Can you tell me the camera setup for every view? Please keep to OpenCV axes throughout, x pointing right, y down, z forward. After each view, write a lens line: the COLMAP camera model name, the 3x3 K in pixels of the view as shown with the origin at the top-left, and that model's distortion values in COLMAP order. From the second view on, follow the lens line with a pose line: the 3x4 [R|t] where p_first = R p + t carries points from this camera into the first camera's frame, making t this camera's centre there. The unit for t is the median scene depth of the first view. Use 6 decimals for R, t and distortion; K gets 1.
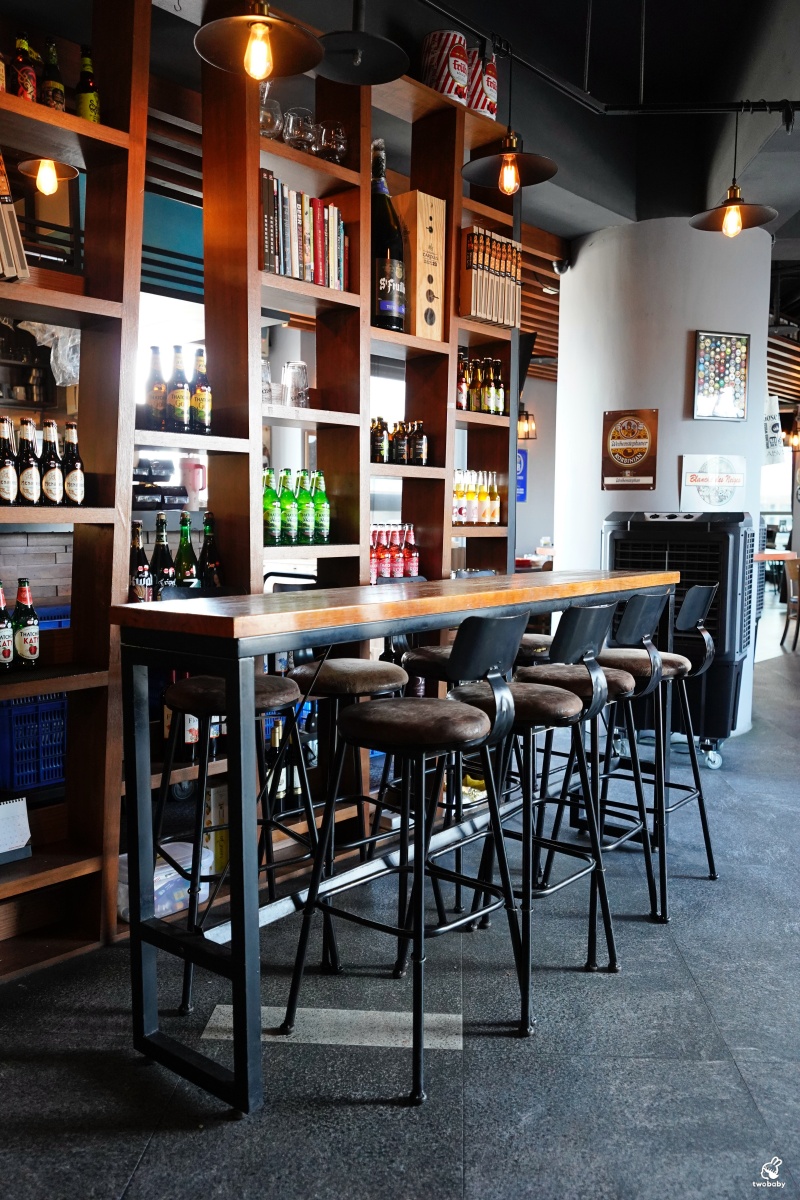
lens RADIAL K [[945.7, 0, 397.9], [0, 945.7, 598.7], [0, 0, 1]] dist [0.010942, 0.004059]
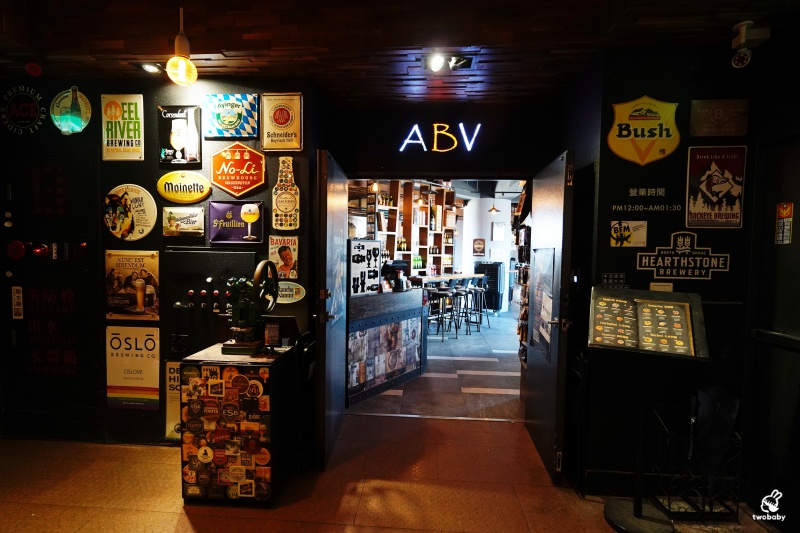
lens RADIAL K [[382.1, 0, 395.1], [0, 382.1, 271.5], [0, 0, 1]] dist [-0.005943, 0.003715]
pose [[0.999857, 0.008537, -0.014568, -0.185747], [-0.009095, 0.999213, -0.038618, 0.045438], [0.014227, 0.038745, 0.999148, -1.197927]]
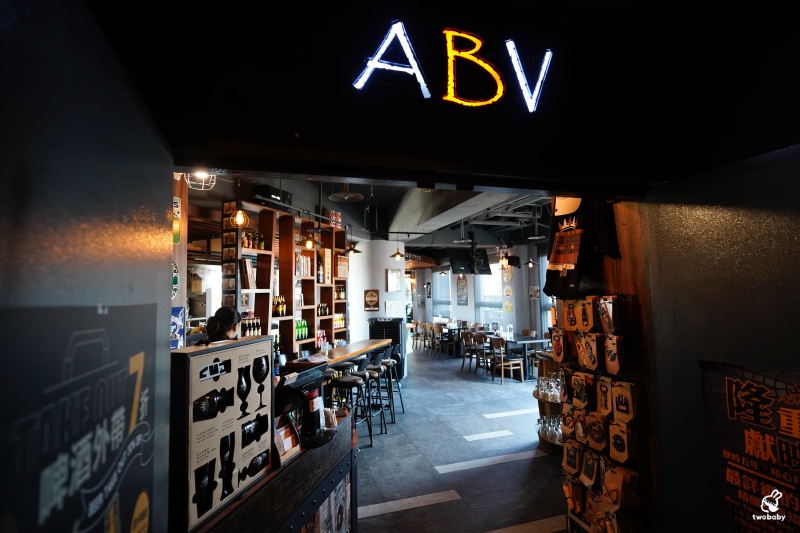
lens RADIAL K [[382.1, 0, 393.9], [0, 382.1, 269.6], [0, 0, 1]] dist [-0.005943, 0.003715]
pose [[0.939361, -0.006708, 0.342865, -0.260250], [0.059693, 0.987744, -0.144220, -0.084168], [-0.337695, 0.155941, 0.928248, -0.598302]]
